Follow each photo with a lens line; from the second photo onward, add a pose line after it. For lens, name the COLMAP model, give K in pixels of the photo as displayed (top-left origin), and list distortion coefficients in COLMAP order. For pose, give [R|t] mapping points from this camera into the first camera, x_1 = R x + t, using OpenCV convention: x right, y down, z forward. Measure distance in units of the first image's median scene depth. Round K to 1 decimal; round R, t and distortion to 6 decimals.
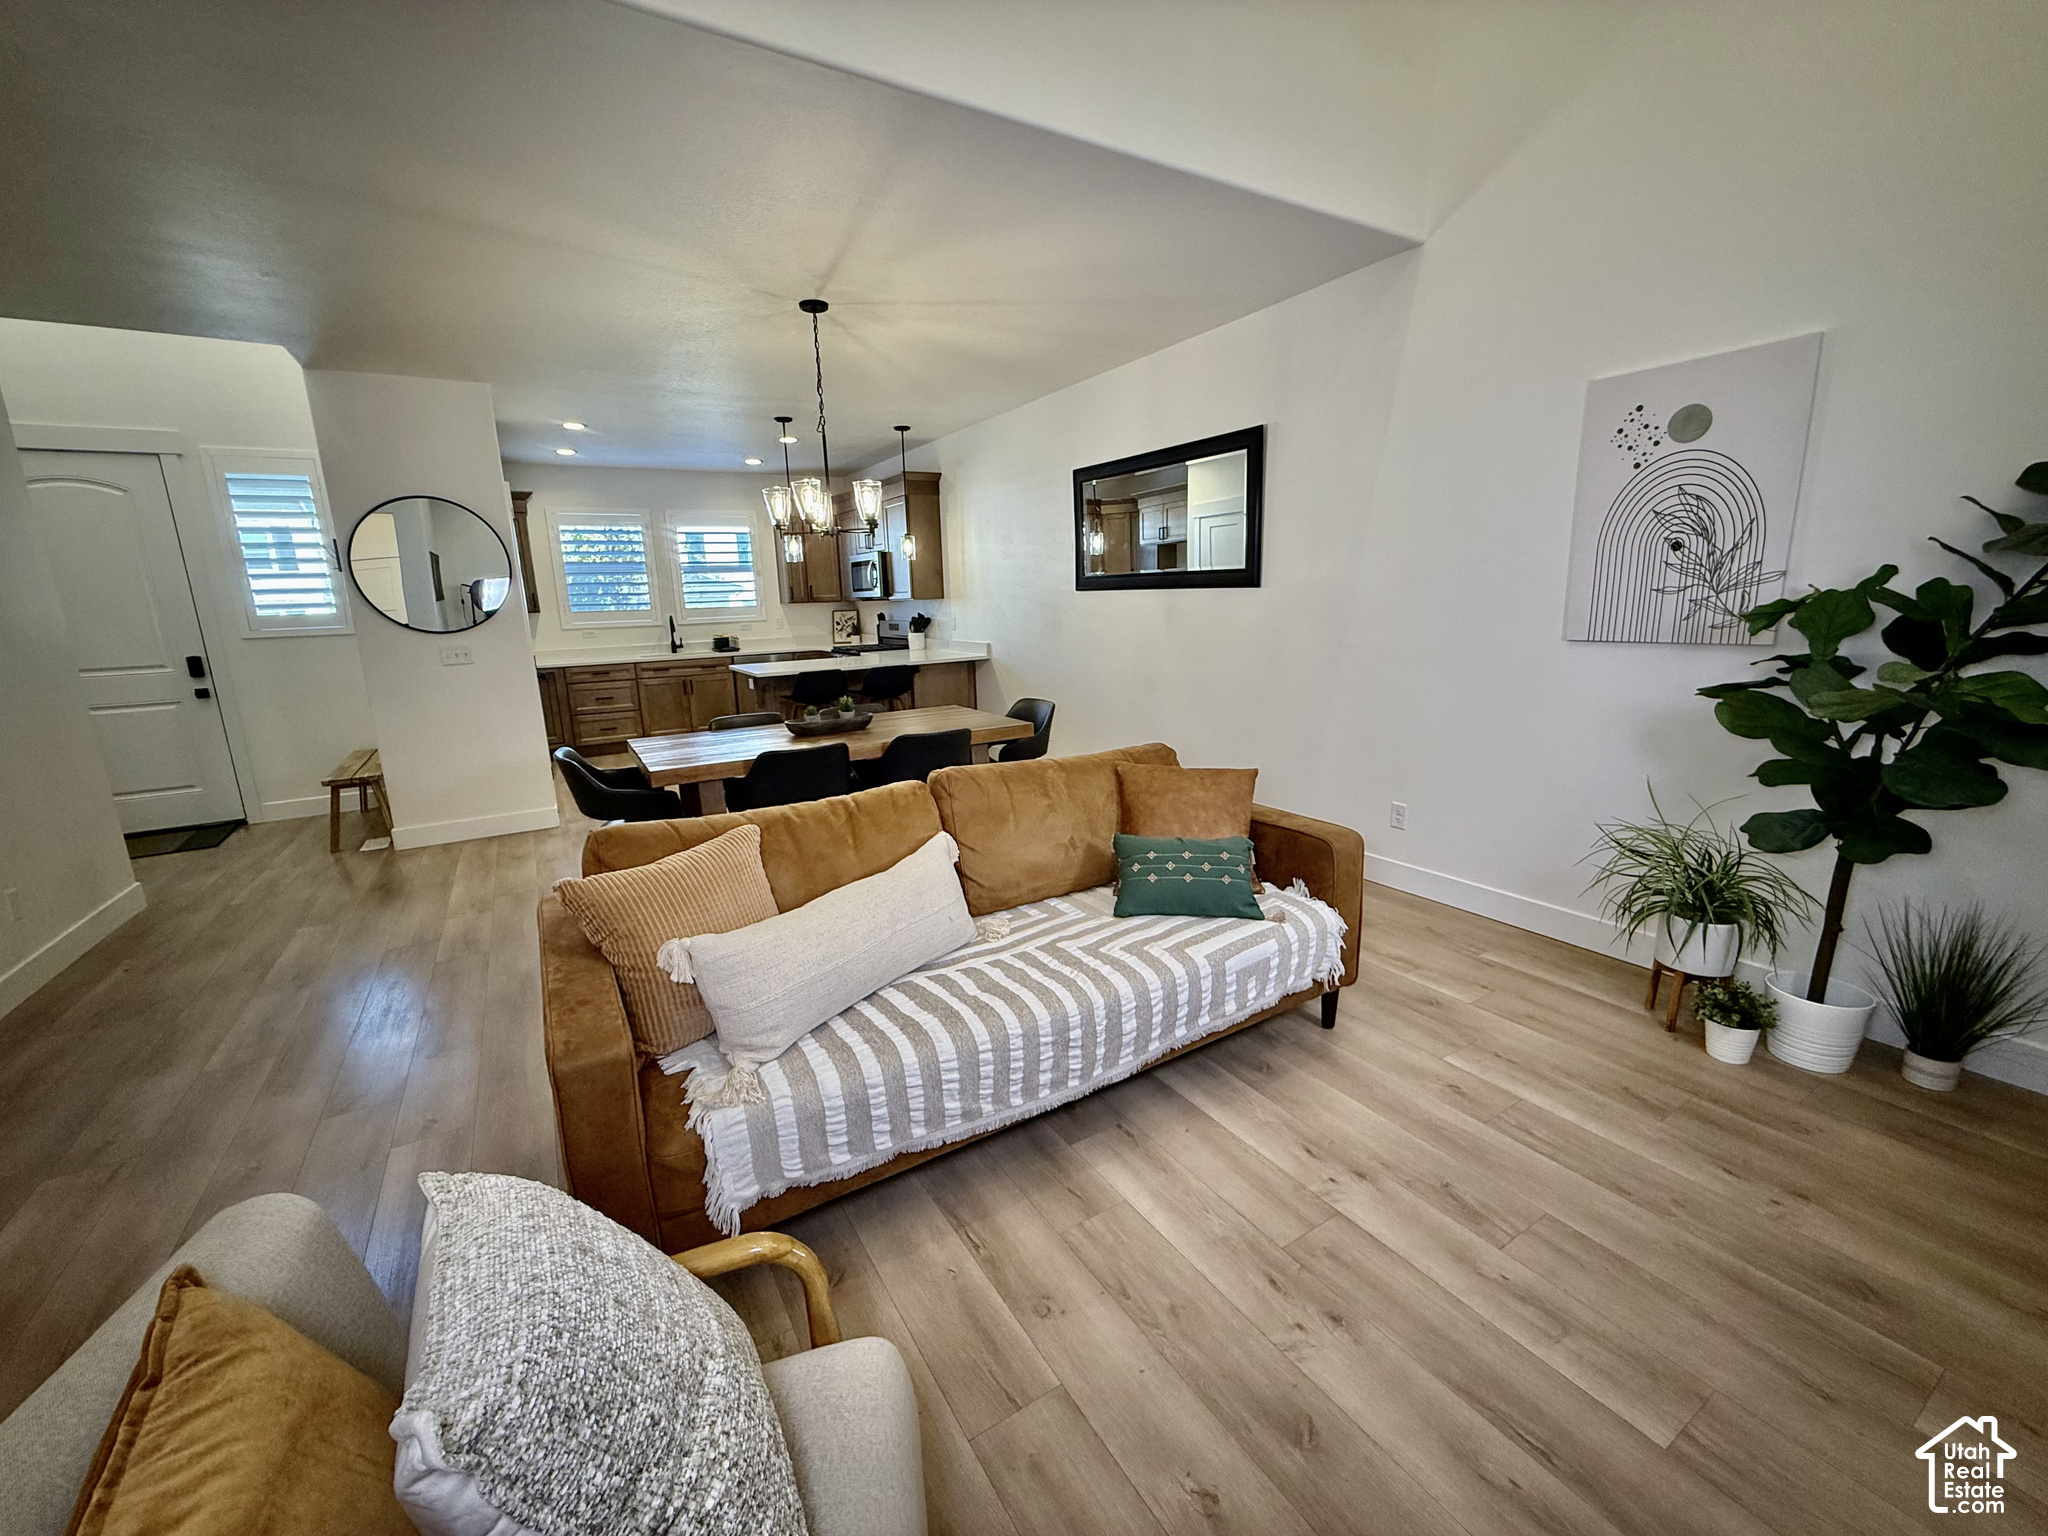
lens RADIAL K [[815.2, 0, 1037.7], [0, 815.2, 774.5], [0, 0, 1]] dist [-0.001492, -0.000032]
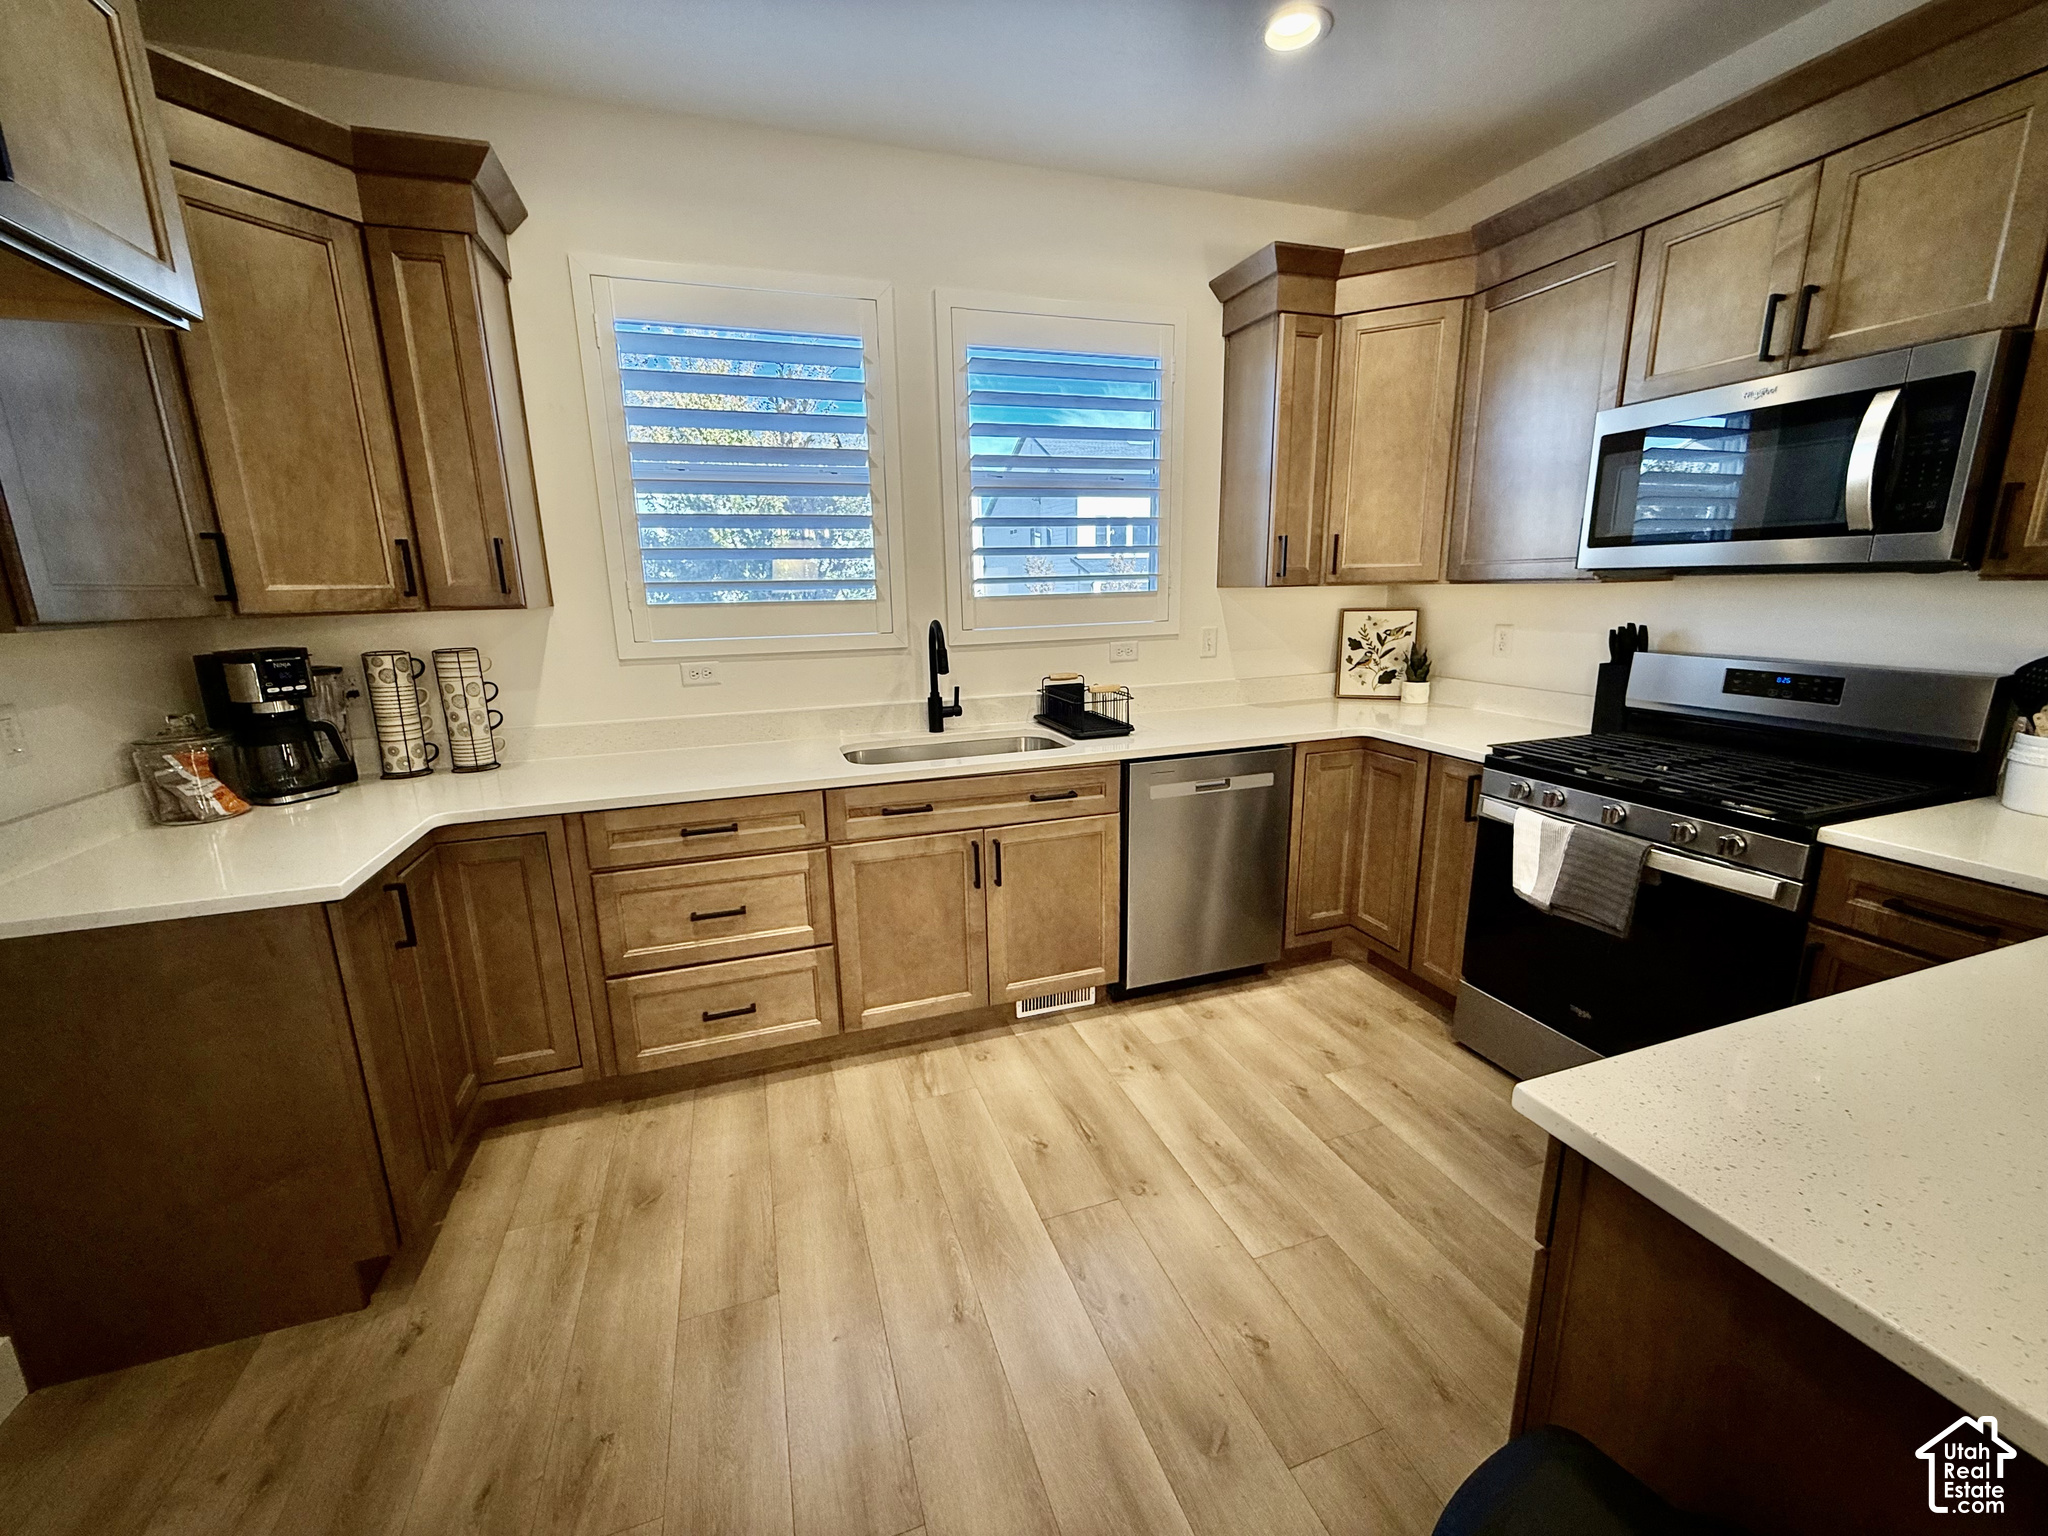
lens RADIAL K [[815.2, 0, 1008.0], [0, 815.2, 768.9], [0, 0, 1]] dist [-0.001492, -0.000032]
pose [[0.973093, 0.066221, -0.220693, -0.366436], [-0.062573, 0.997764, 0.023487, -0.153262], [0.221754, -0.009045, 0.975061, 0.728680]]
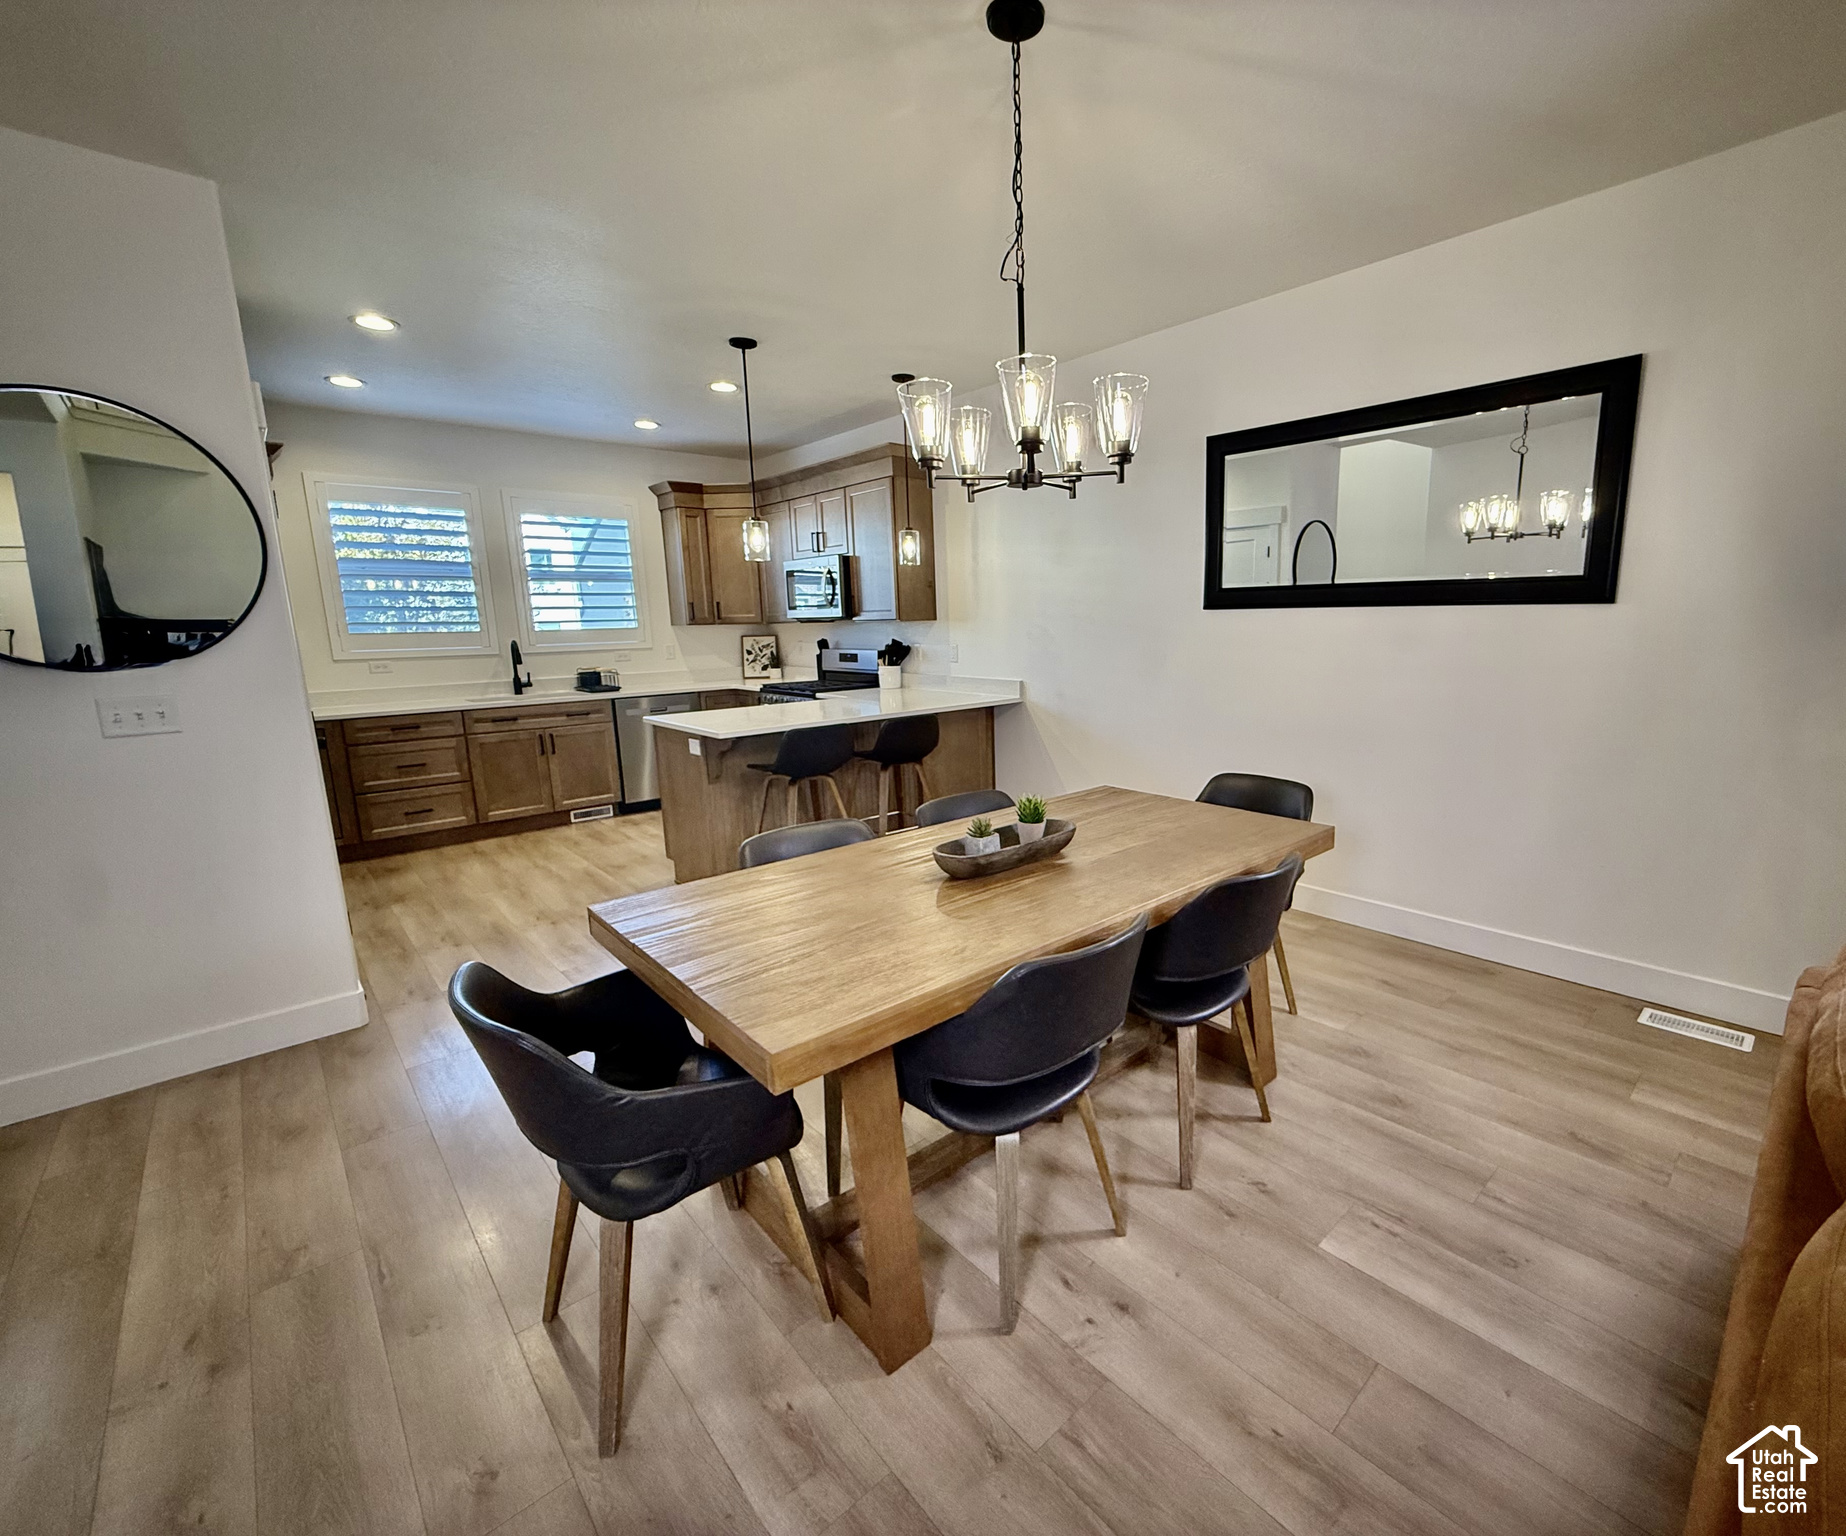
lens RADIAL K [[805.4, 0, 996.1], [0, 805.4, 756.7], [0, 0, 1]] dist [0.005366, -0.000250]
pose [[0.978666, -0.021941, 0.204283, -0.205838], [0.032964, 0.998169, -0.050711, -0.052488], [-0.202797, 0.056363, 0.977597, 0.276051]]
